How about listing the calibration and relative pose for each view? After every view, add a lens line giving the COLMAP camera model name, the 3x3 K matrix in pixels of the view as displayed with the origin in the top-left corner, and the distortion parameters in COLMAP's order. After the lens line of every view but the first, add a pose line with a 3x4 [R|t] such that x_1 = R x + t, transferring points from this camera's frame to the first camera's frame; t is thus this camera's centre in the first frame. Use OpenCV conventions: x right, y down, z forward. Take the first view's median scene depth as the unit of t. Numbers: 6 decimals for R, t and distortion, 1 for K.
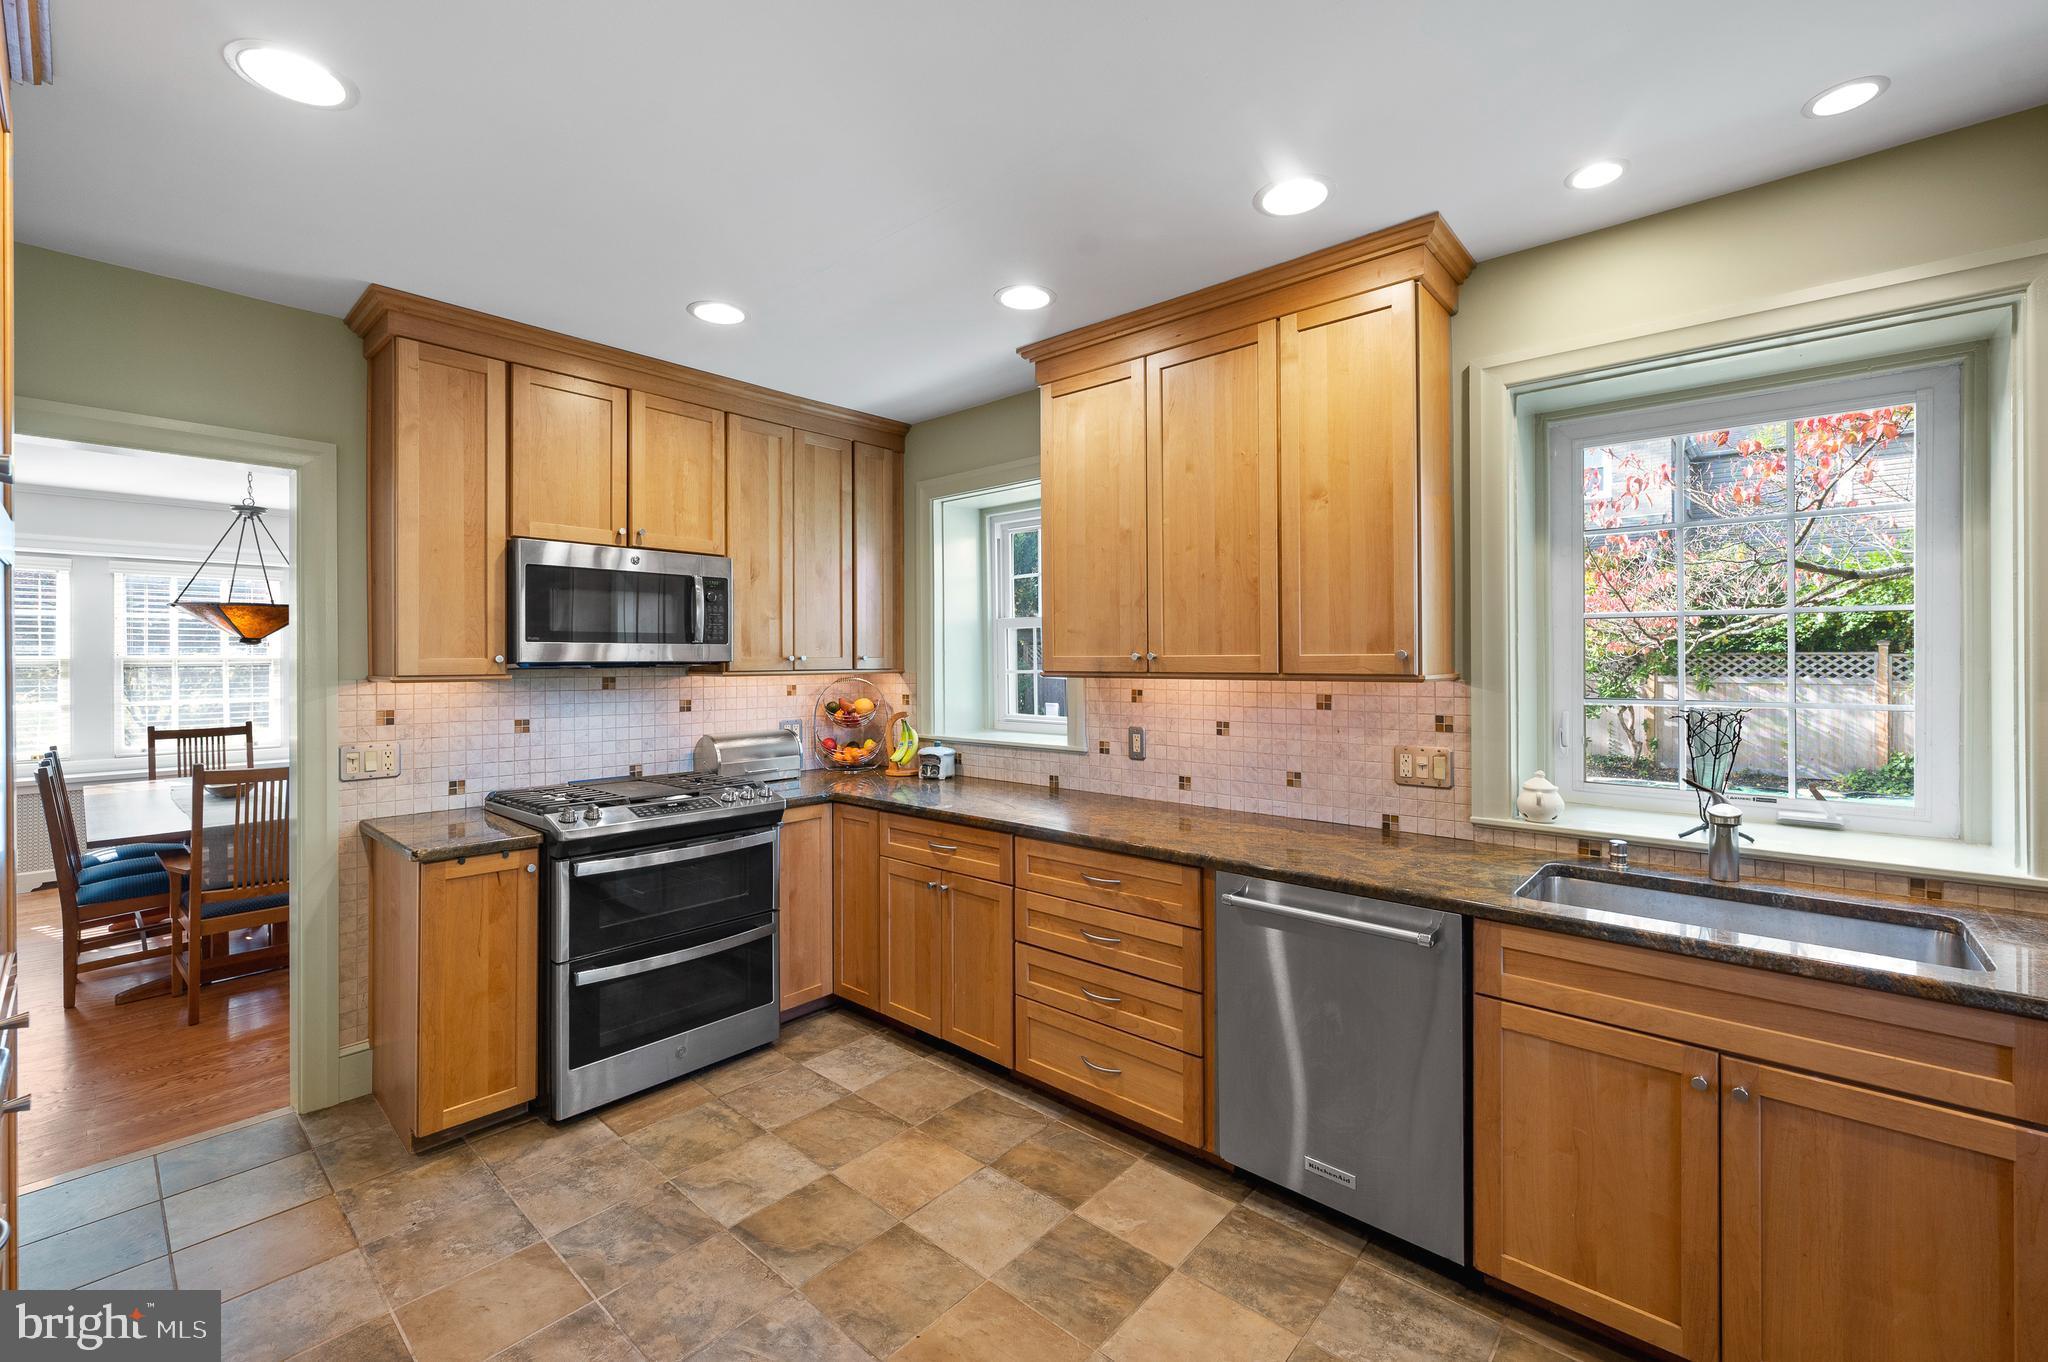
lens RADIAL K [[836.3, 0, 1034.3], [0, 836.3, 654.5], [0, 0, 1]] dist [-0.002669, -0.000319]
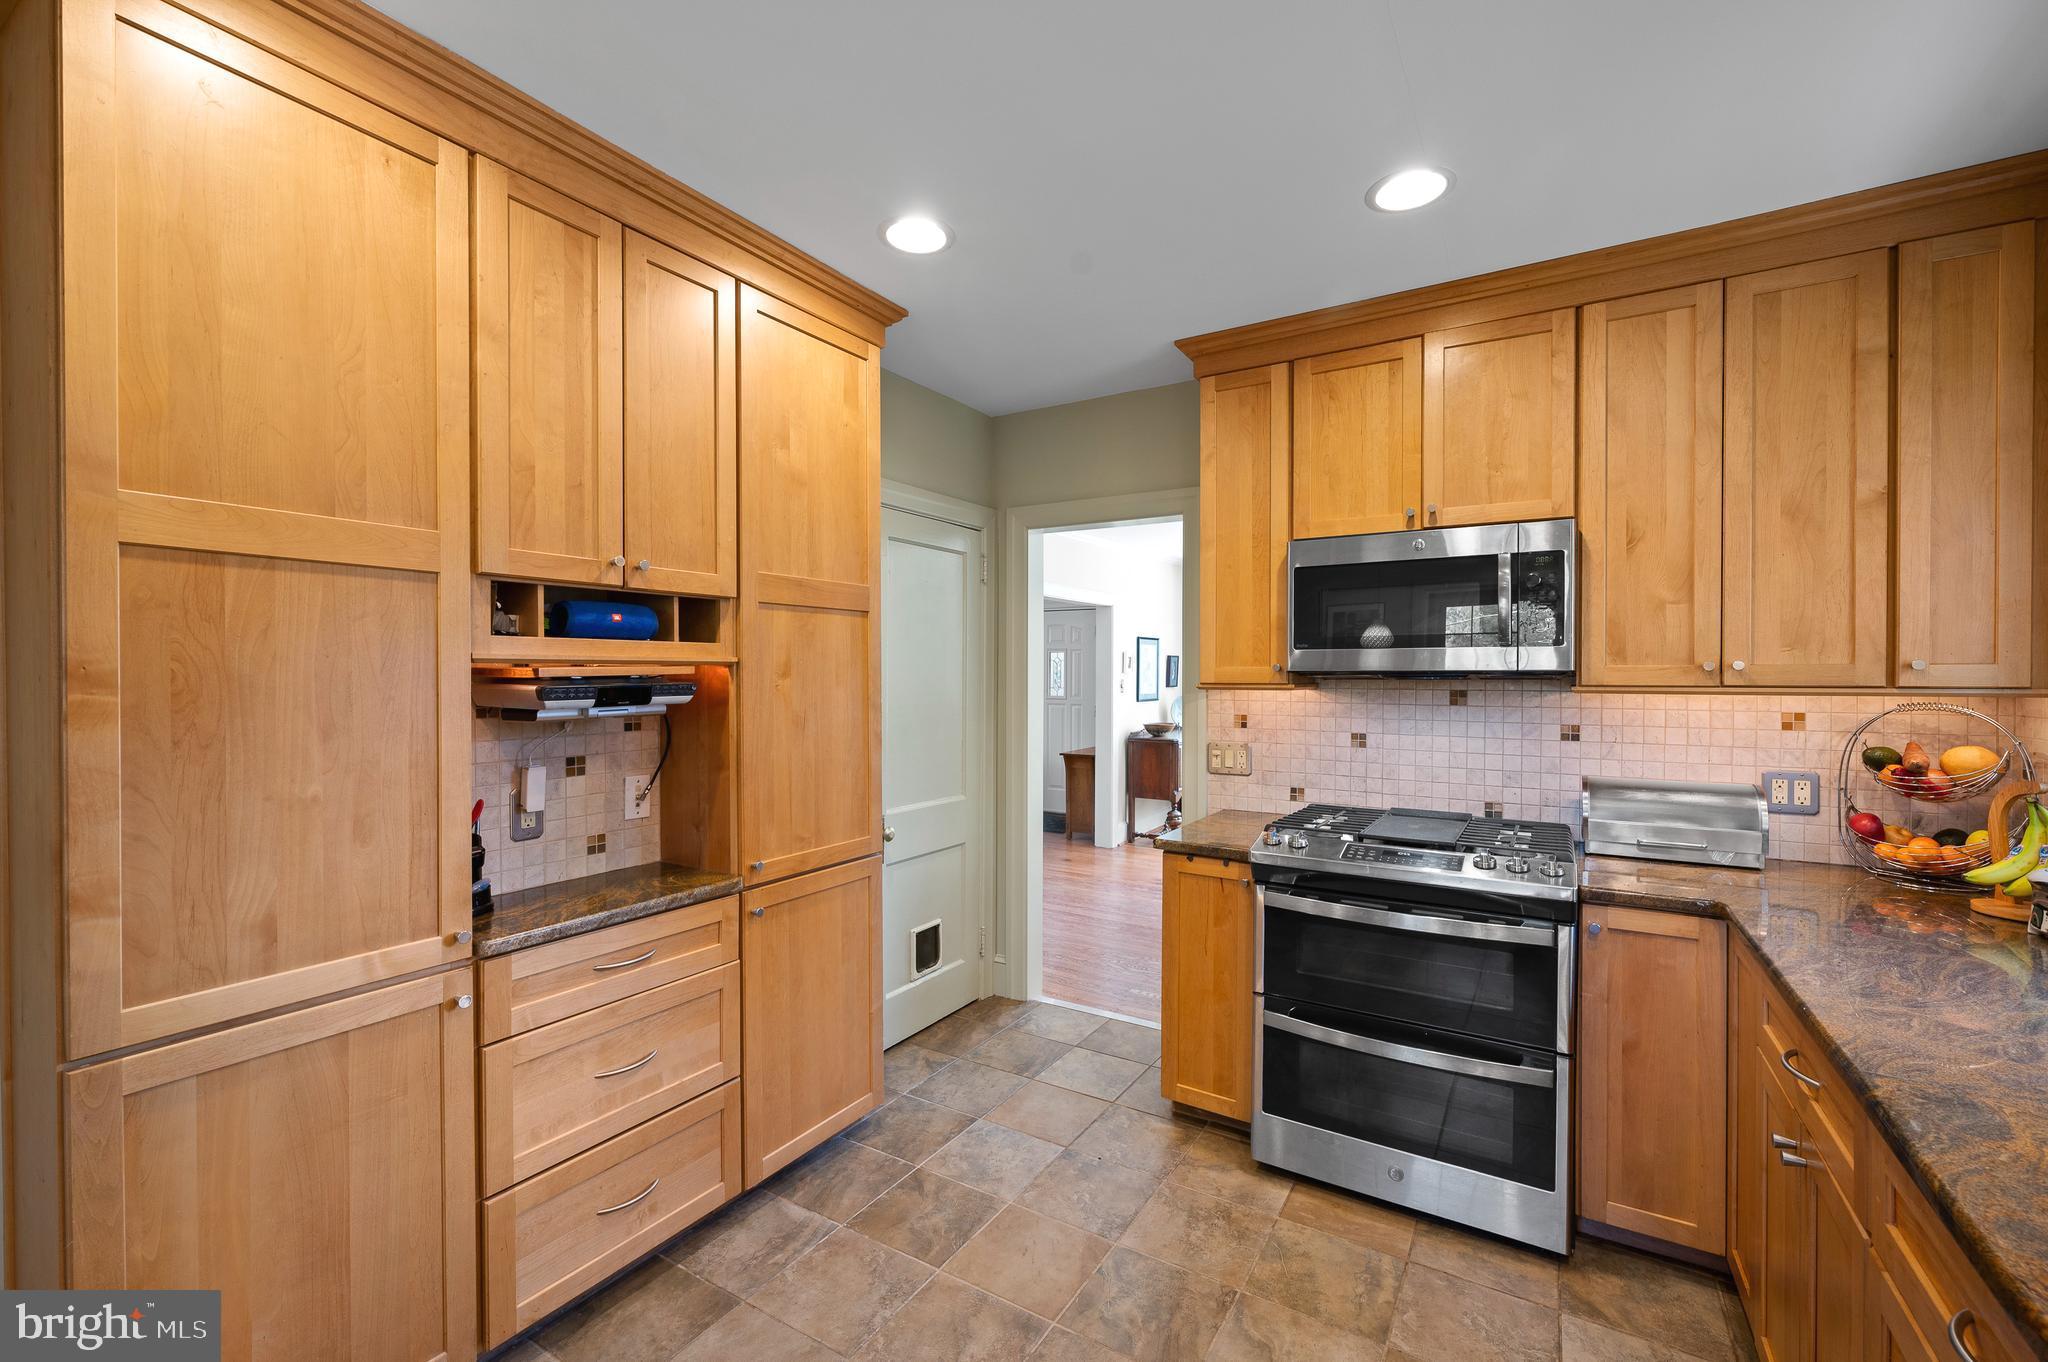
lens RADIAL K [[846.4, 0, 1034.4], [0, 846.4, 680.6], [0, 0, 1]] dist [-0.003914, -0.000469]
pose [[0.173762, 0.007882, -0.984756, 0.259046], [0.001447, 0.999965, 0.008259, 0.010904], [0.984787, -0.002860, 0.173744, 0.484933]]
